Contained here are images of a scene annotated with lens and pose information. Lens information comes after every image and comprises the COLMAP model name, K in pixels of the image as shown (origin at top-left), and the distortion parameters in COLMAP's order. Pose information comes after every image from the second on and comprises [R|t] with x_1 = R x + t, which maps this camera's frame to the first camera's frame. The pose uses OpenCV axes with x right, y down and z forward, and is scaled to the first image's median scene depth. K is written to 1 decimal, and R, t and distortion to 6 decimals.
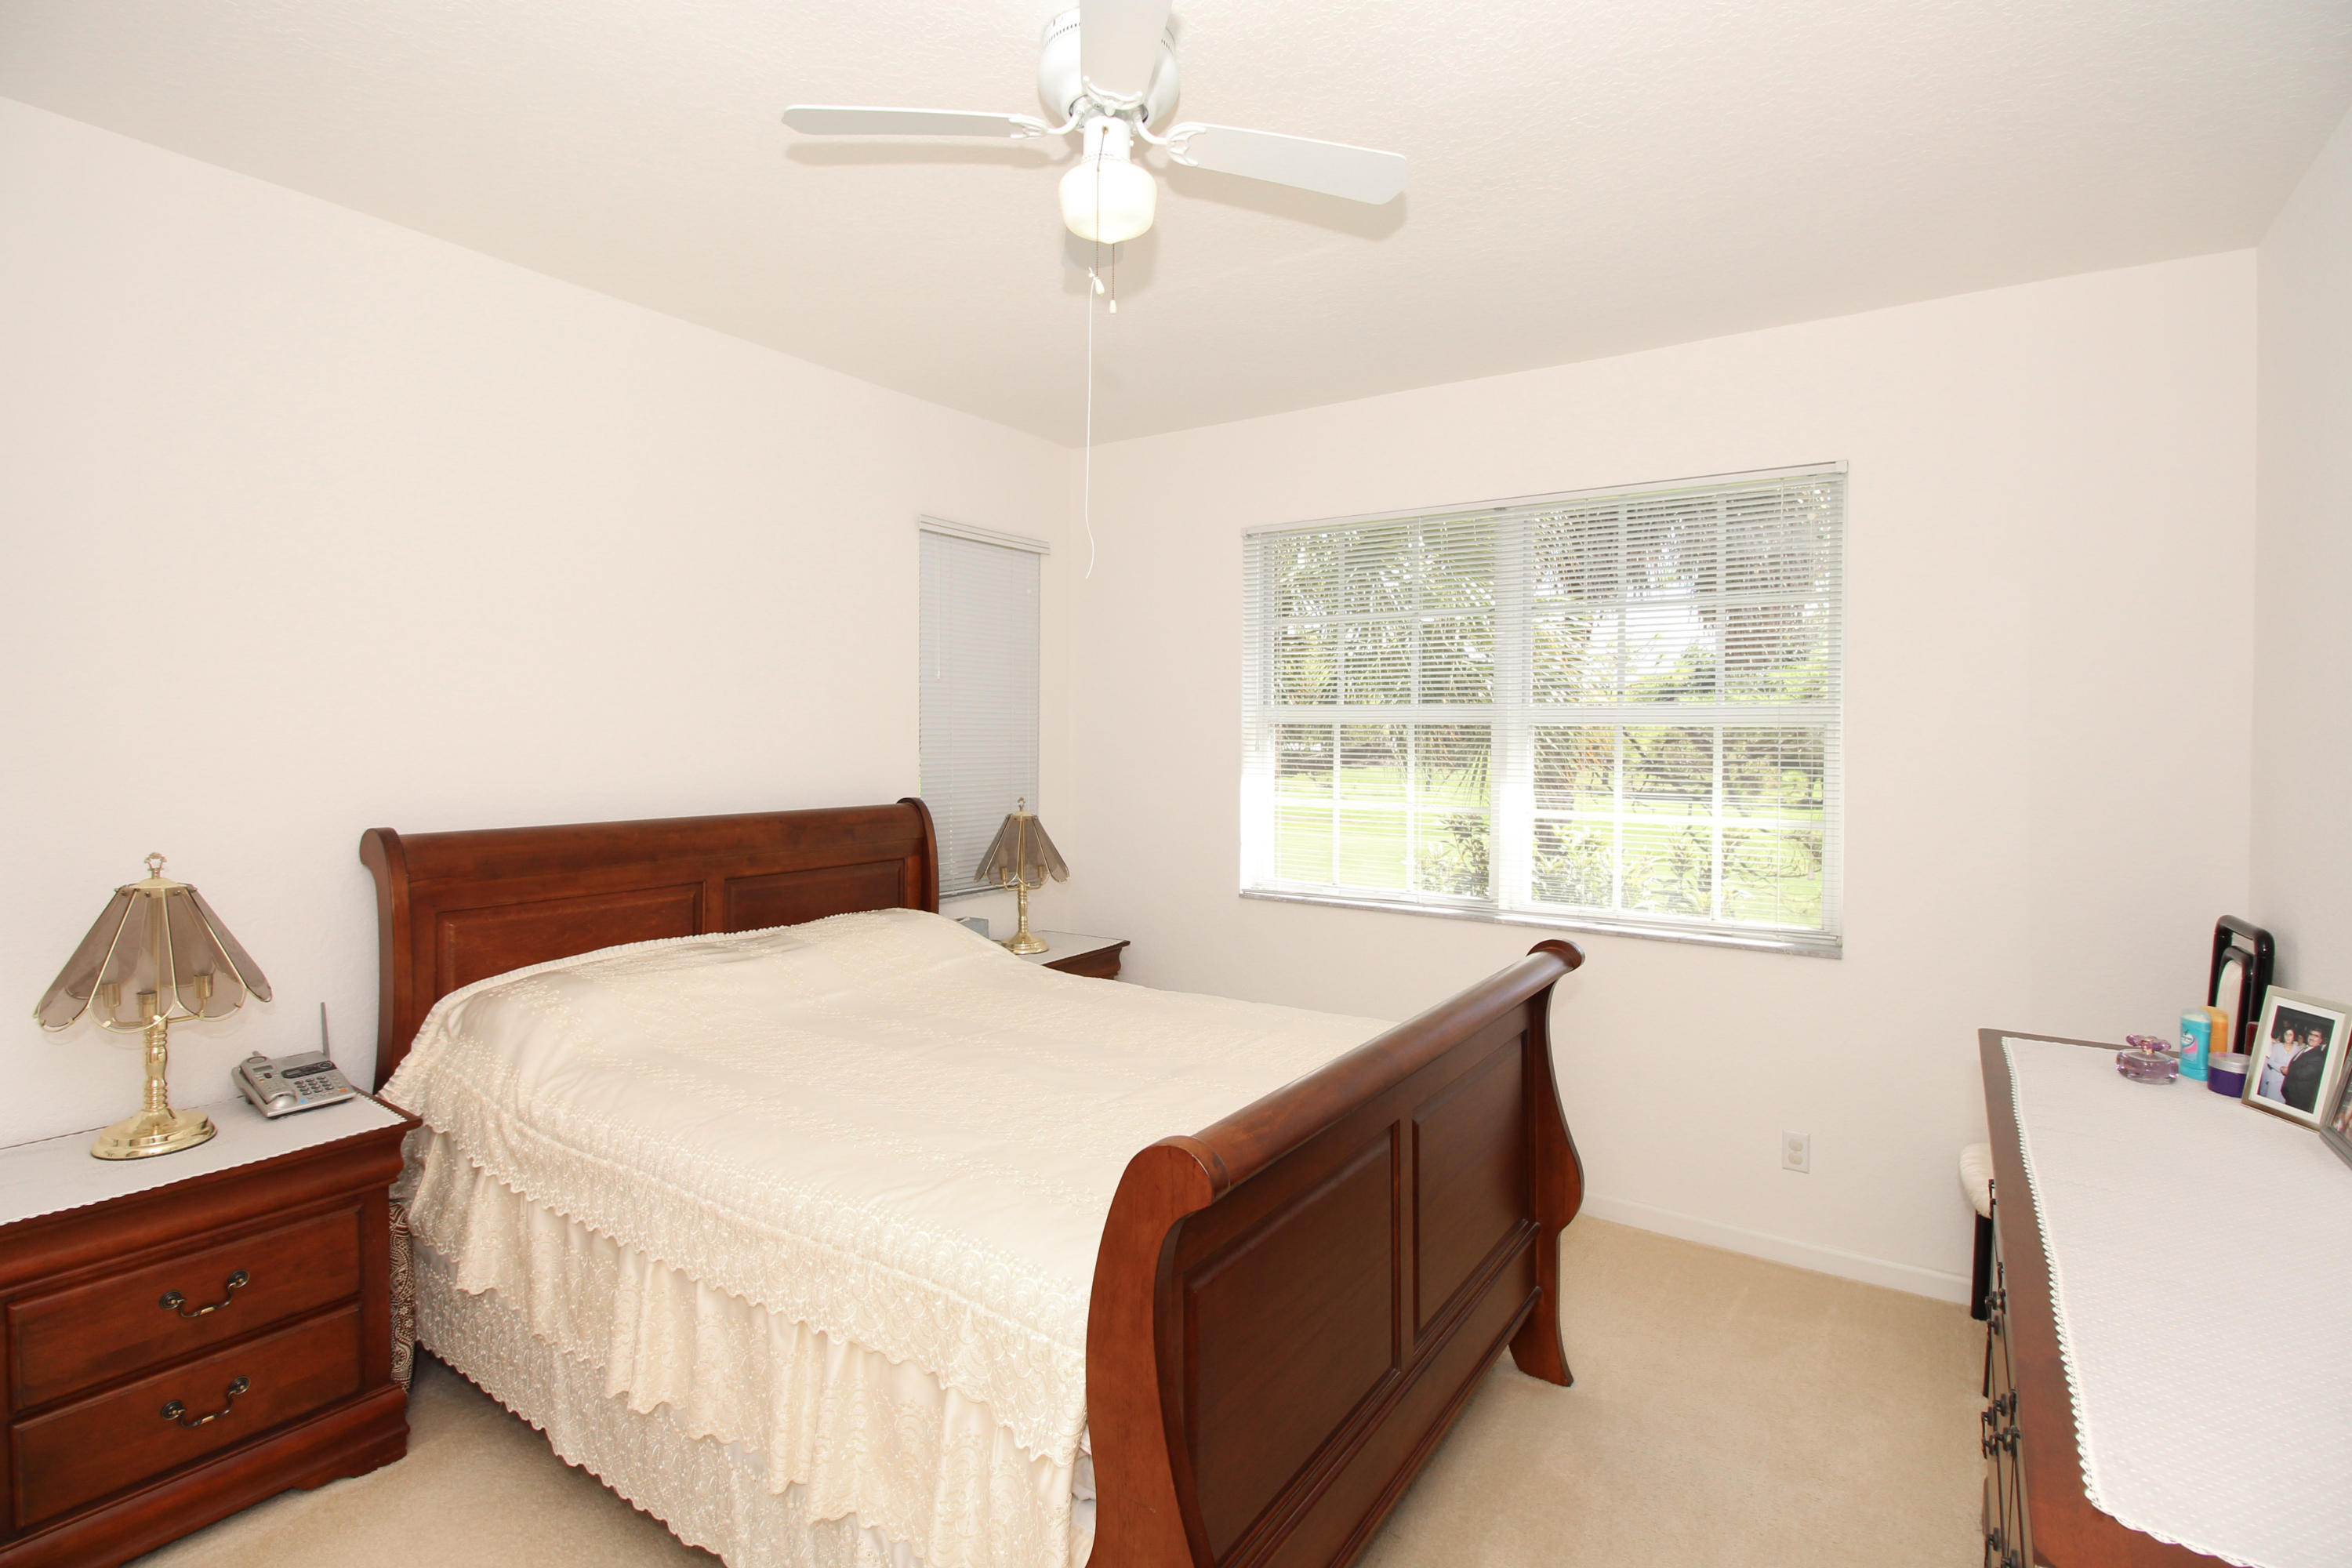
lens RADIAL K [[1118.6, 0, 1197.8], [0, 1118.6, 738.4], [0, 0, 1]] dist [-0.000429, -0.013313]
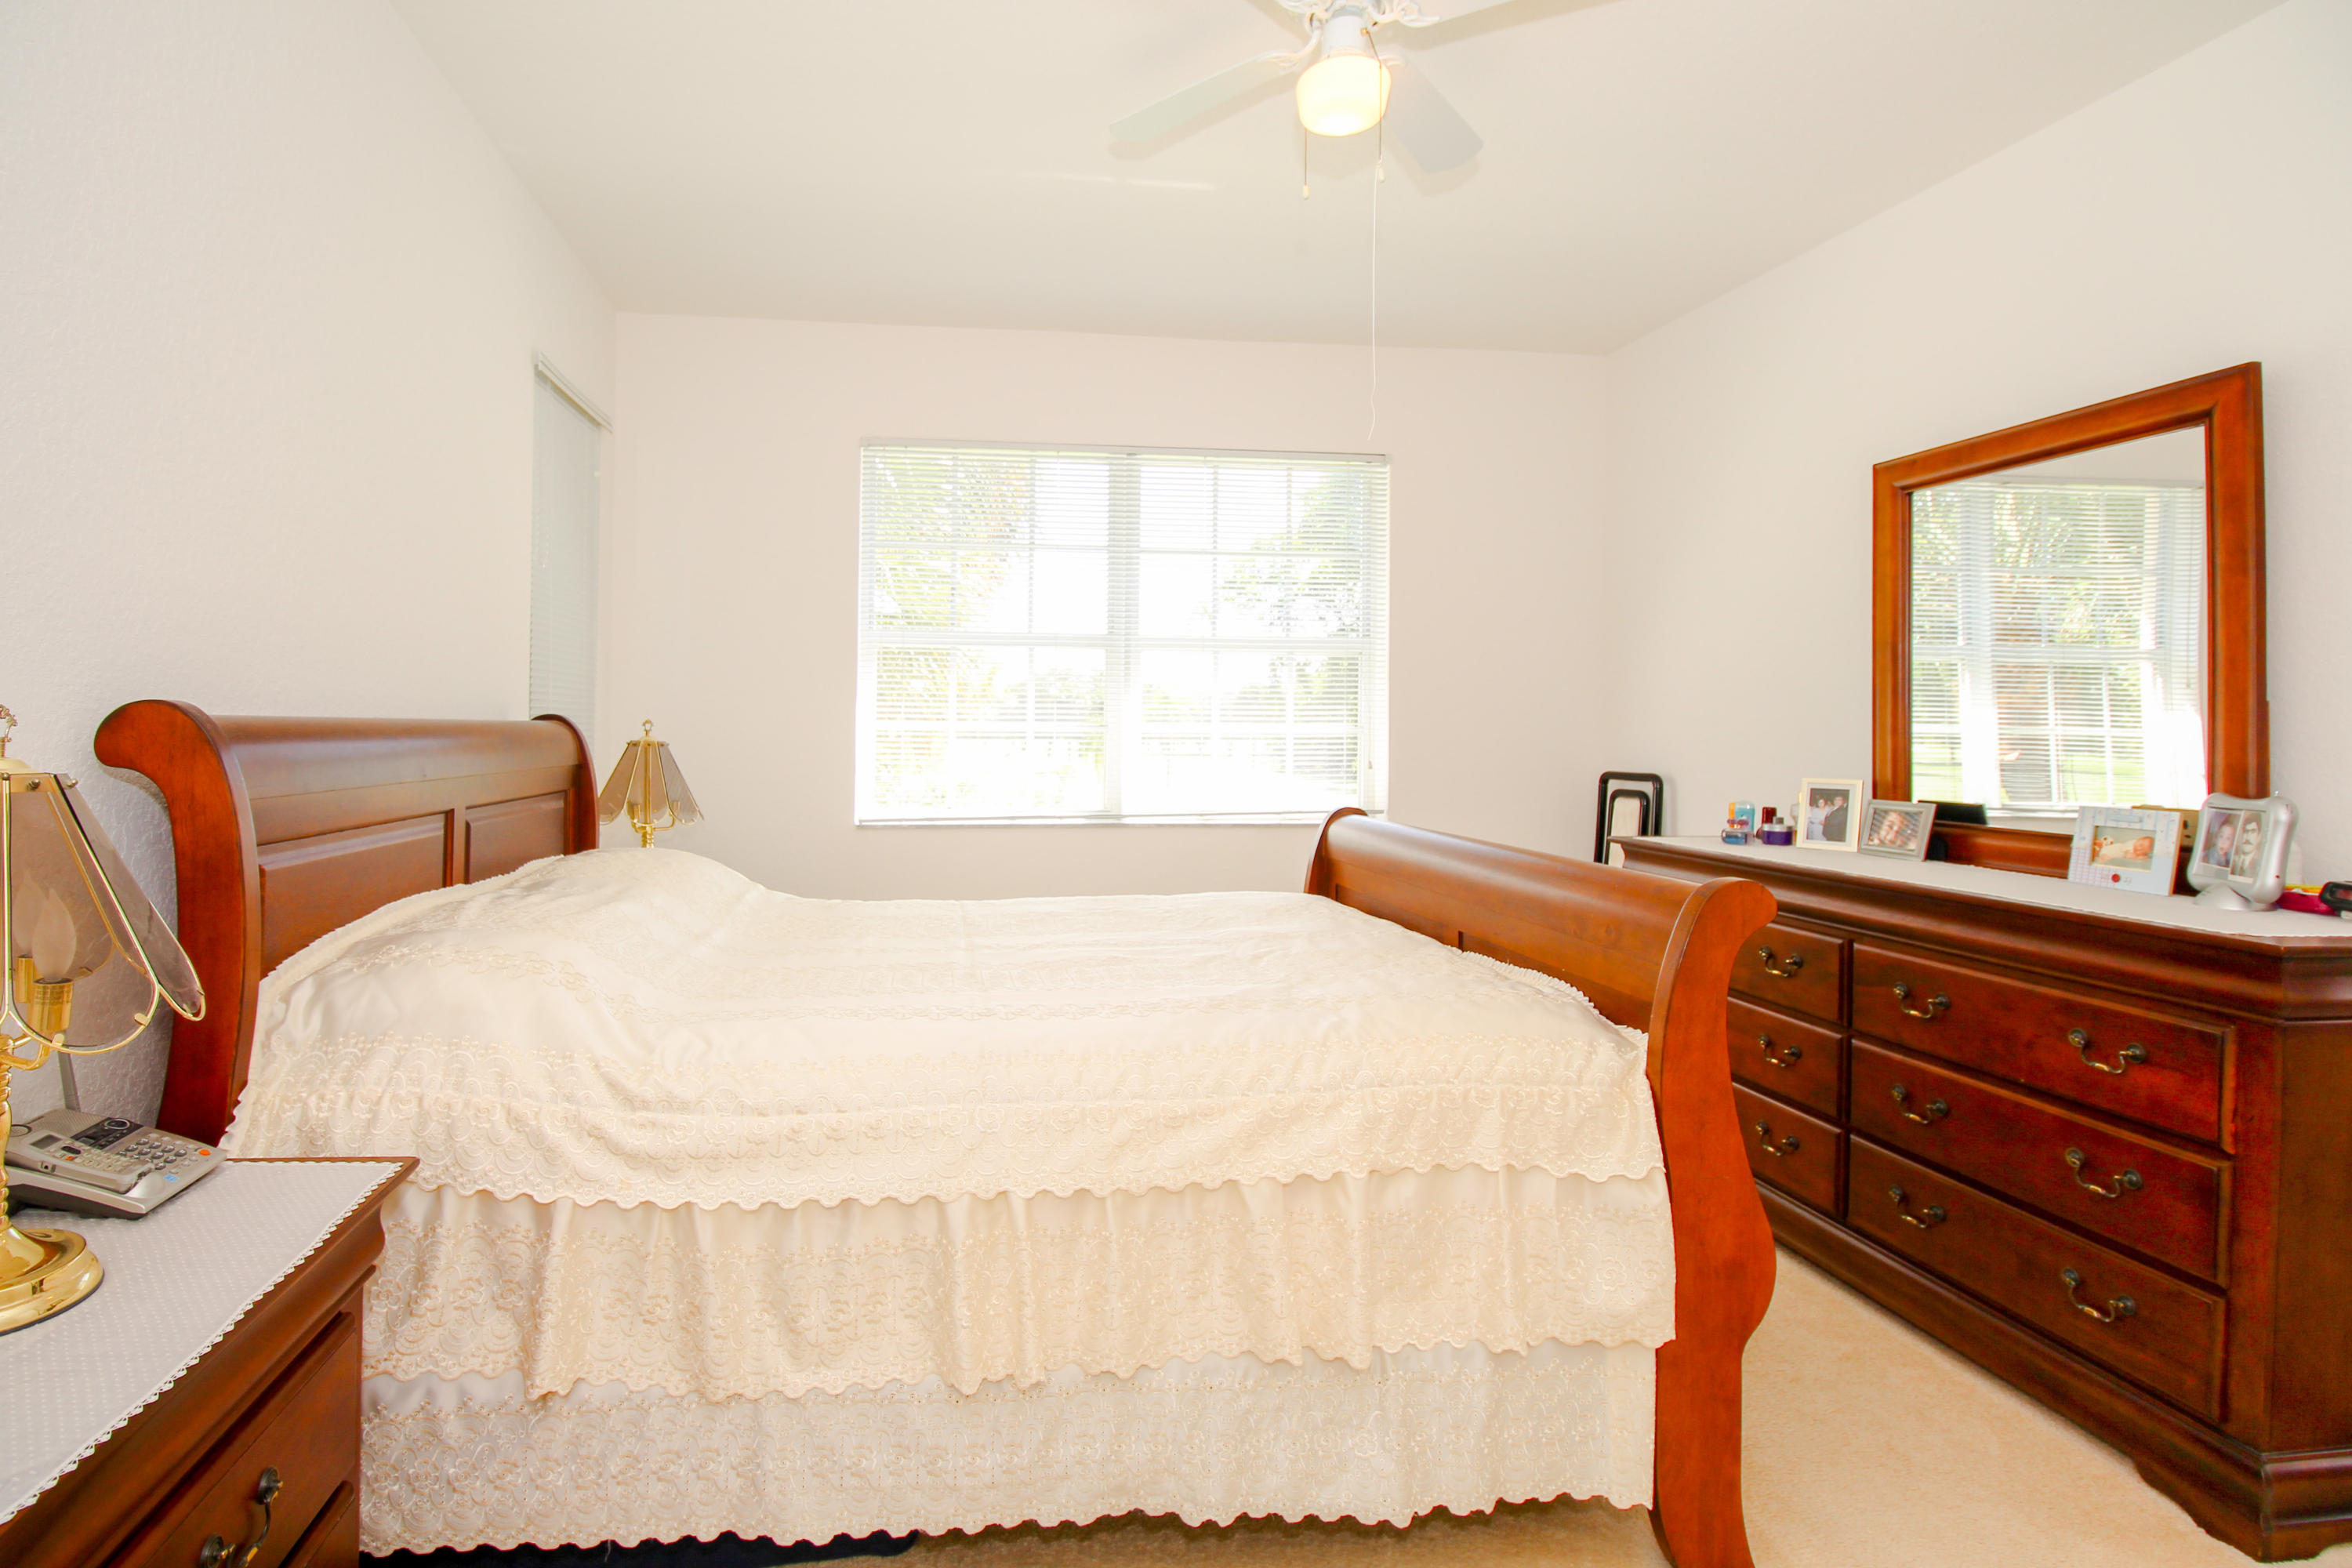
lens RADIAL K [[1118.6, 0, 1197.8], [0, 1118.6, 738.4], [0, 0, 1]] dist [-0.000429, -0.013313]
pose [[0.747534, -0.019425, 0.663940, -0.898666], [0.006275, 0.999734, 0.022185, 0.114460], [-0.664194, -0.012418, 0.747457, 0.311614]]
